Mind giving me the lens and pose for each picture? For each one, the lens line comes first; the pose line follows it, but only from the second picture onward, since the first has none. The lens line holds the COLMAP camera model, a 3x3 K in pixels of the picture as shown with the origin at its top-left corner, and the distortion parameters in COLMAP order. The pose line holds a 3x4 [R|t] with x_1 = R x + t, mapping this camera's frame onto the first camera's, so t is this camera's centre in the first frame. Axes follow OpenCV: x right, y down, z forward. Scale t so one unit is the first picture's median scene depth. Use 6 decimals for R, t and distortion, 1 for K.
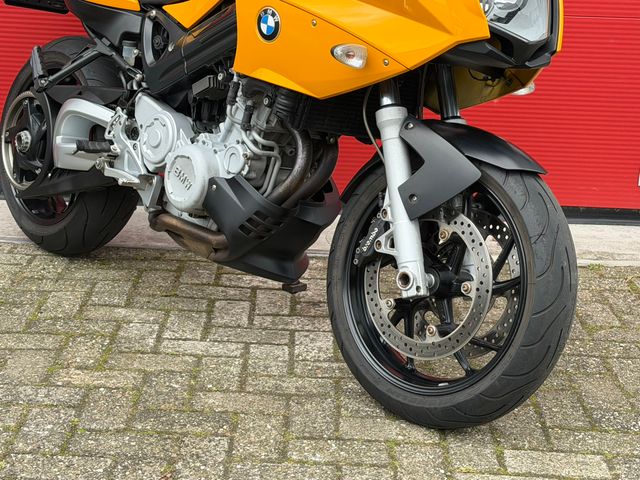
lens RADIAL K [[1271.0, 0, 320.0], [0, 1271.0, 240.0], [0, 0, 1]] dist [0.151476, 0.013344]
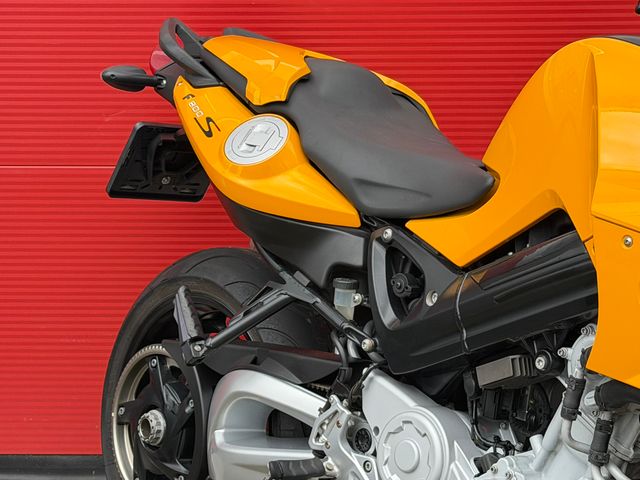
lens RADIAL K [[1598.7, 0, 320.0], [0, 1598.7, 240.0], [0, 0, 1]] dist [0.101404, 0.648838]
pose [[0.998549, -0.039231, -0.036882, -0.139787], [0.036898, 0.997397, -0.061944, -0.135202], [0.039216, 0.060494, 0.997398, 0.277297]]
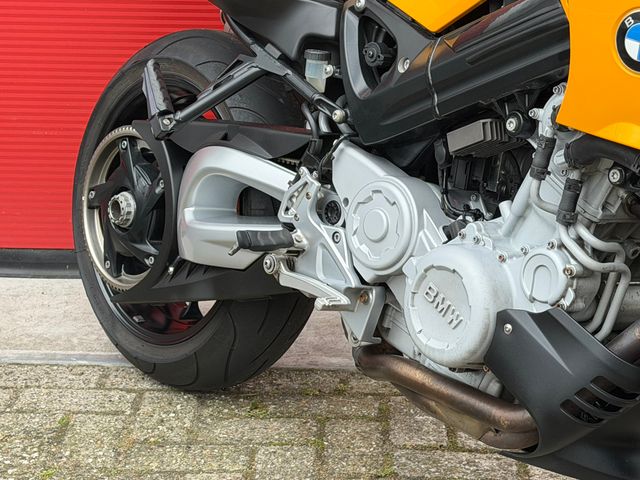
lens RADIAL K [[1598.7, 0, 320.0], [0, 1598.7, 240.0], [0, 0, 1]] dist [0.101404, 0.648838]
pose [[0.999141, -0.024271, -0.033579, -0.132087], [0.025201, 0.999303, 0.027545, -0.094699], [0.032887, -0.028368, 0.999056, 0.290902]]
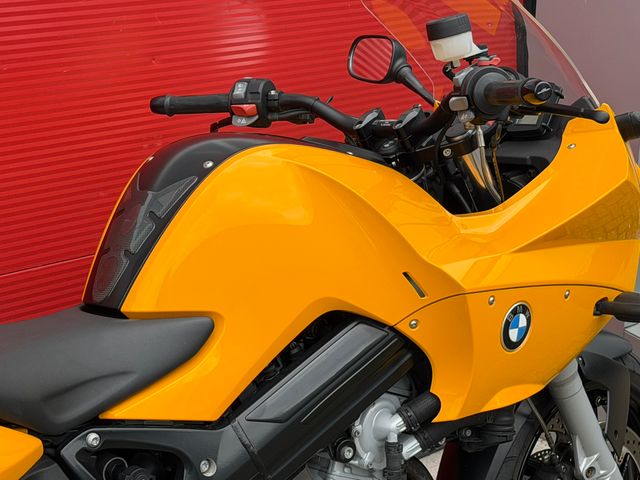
lens RADIAL K [[1422.9, 0, 320.0], [0, 1422.9, 240.0], [0, 0, 1]] dist [0.132694, -0.063799]
pose [[0.016038, -0.371156, 0.928432, -0.625770], [0.228053, 0.905435, 0.358022, -0.435592], [-0.973517, 0.205989, 0.099164, 0.883451]]
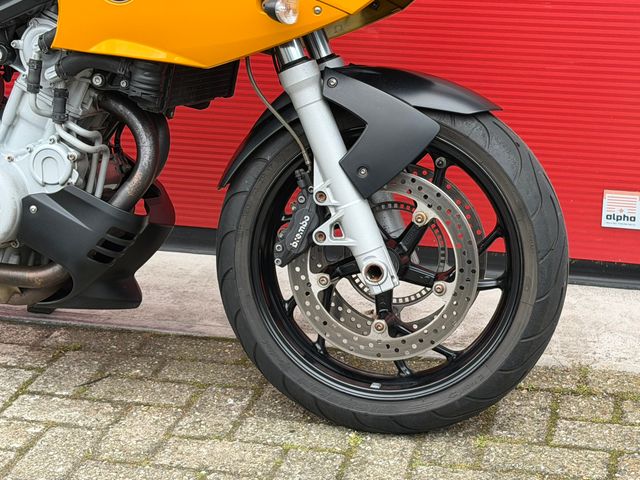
lens RADIAL K [[1422.9, 0, 320.0], [0, 1422.9, 240.0], [0, 0, 1]] dist [0.132694, -0.063799]
pose [[0.835718, -0.241745, 0.493087, -0.332046], [0.191798, 0.969840, 0.150410, -0.108738], [-0.514576, -0.031128, 0.856879, 0.206206]]
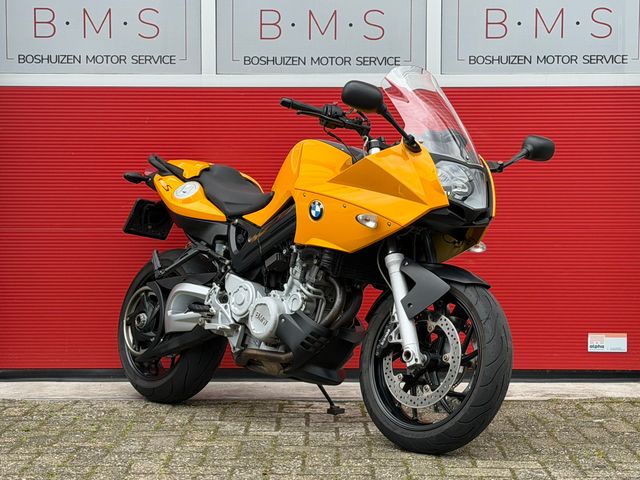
lens RADIAL K [[1422.9, 0, 320.0], [0, 1422.9, 240.0], [0, 0, 1]] dist [0.132694, -0.063799]
pose [[0.999156, -0.040457, -0.007116, -0.021026], [0.037516, 0.969282, -0.243072, 0.266946], [0.016731, 0.242600, 0.969982, -0.647929]]
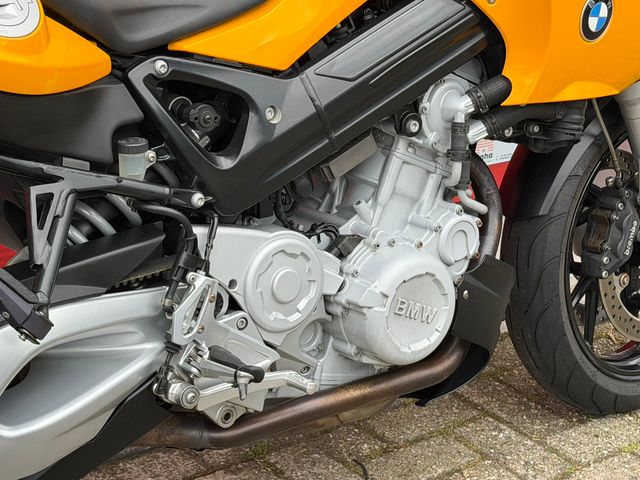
lens RADIAL K [[1422.9, 0, 320.0], [0, 1422.9, 240.0], [0, 0, 1]] dist [0.132694, -0.063799]
pose [[0.080649, -0.437269, 0.895707, -0.656740], [0.176662, 0.890678, 0.418907, -0.345735], [-0.980962, 0.124453, 0.149081, 0.906805]]
